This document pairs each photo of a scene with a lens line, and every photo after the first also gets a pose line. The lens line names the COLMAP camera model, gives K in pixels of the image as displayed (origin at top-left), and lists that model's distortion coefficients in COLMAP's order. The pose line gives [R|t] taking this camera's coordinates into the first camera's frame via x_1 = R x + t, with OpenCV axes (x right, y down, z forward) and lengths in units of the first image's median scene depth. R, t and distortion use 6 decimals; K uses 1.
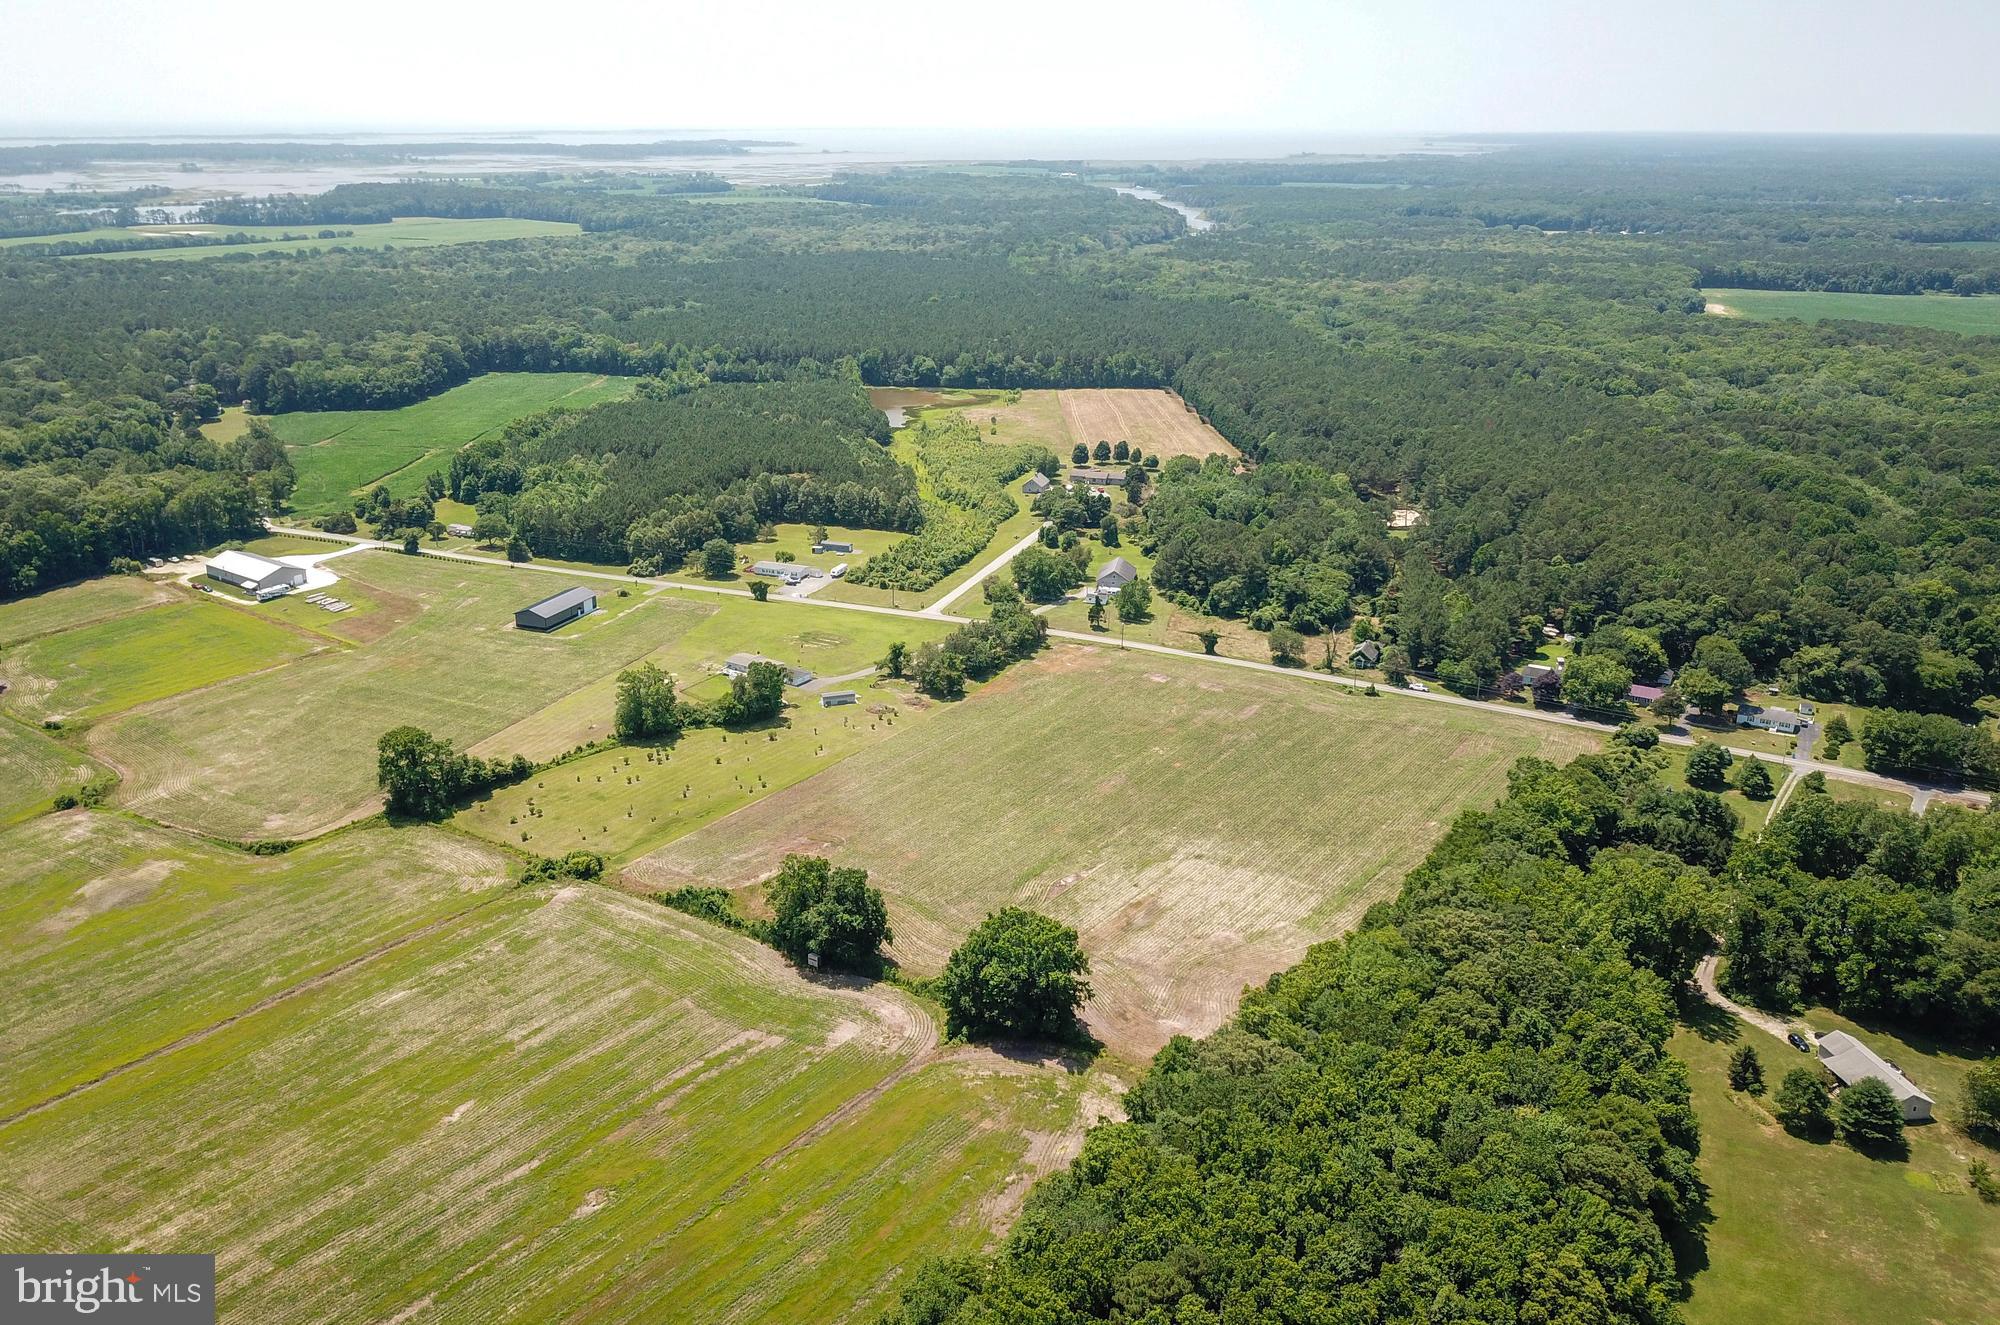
lens RADIAL K [[1565.6, 0, 961.3], [0, 1565.6, 552.1], [0, 0, 1]] dist [0.083087, -0.155451]
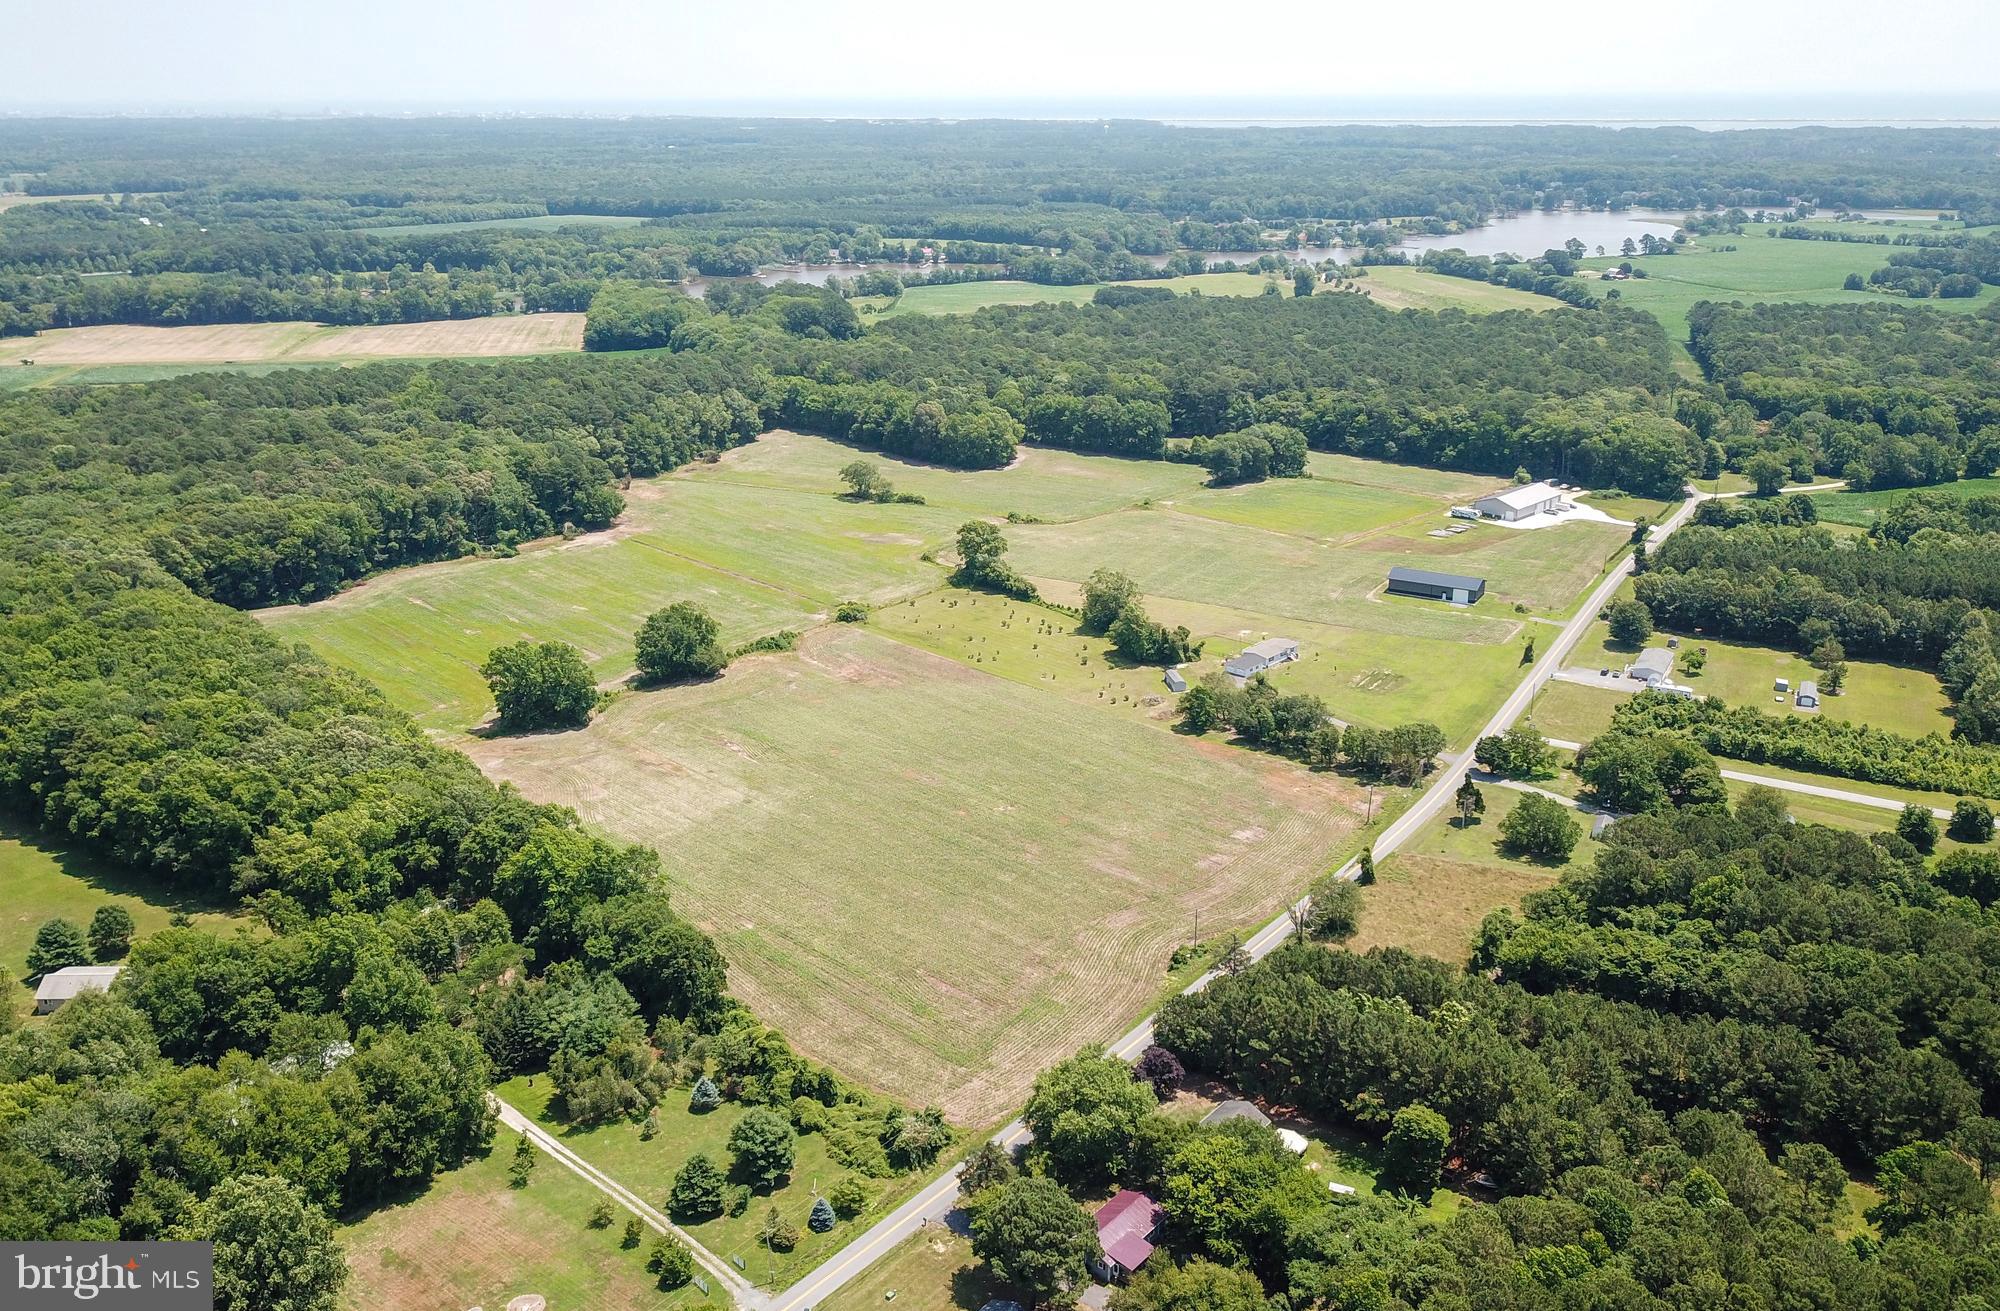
lens RADIAL K [[1589.7, 0, 966.8], [0, 1589.7, 654.1], [0, 0, 1]] dist [0.036071, -0.067515]
pose [[-0.149362, 0.325230, -0.933765, 0.714038], [-0.255046, 0.899730, 0.354172, -0.198188], [0.955323, 0.291053, -0.051437, 0.778064]]
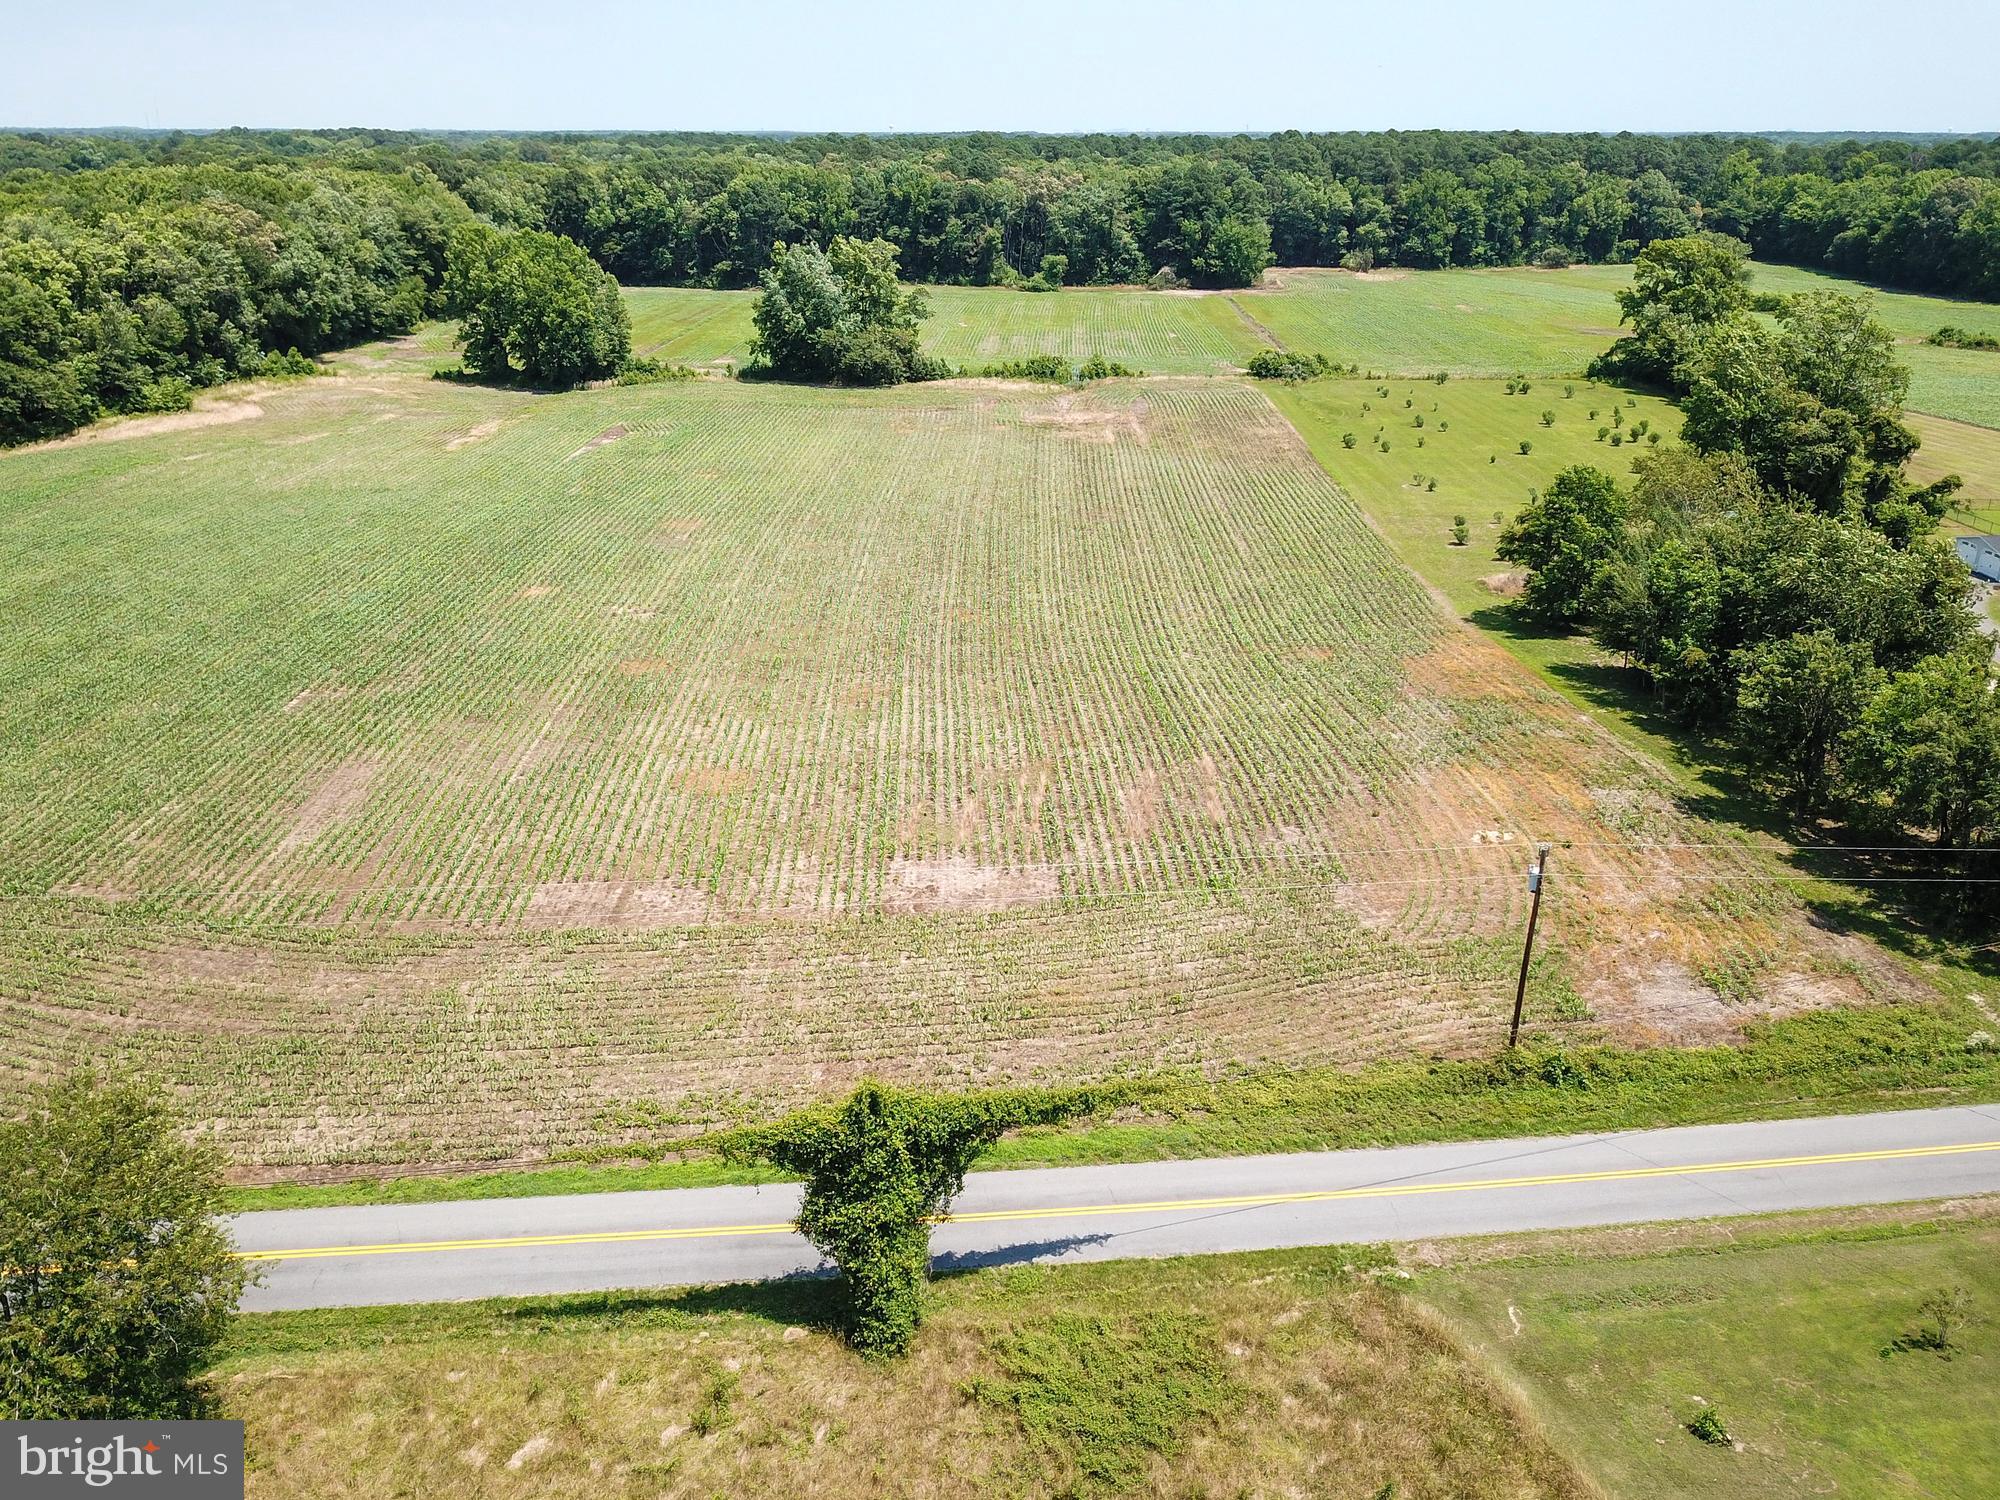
lens RADIAL K [[1589.6, 0, 1000.0], [0, 1589.6, 750.0], [0, 0, 1]] dist [0.012596, 0.002037]
pose [[-0.813857, 0.208479, -0.542377, 0.183250], [-0.156072, 0.820688, 0.549648, -0.019896], [0.559713, 0.531985, -0.635385, 0.964160]]
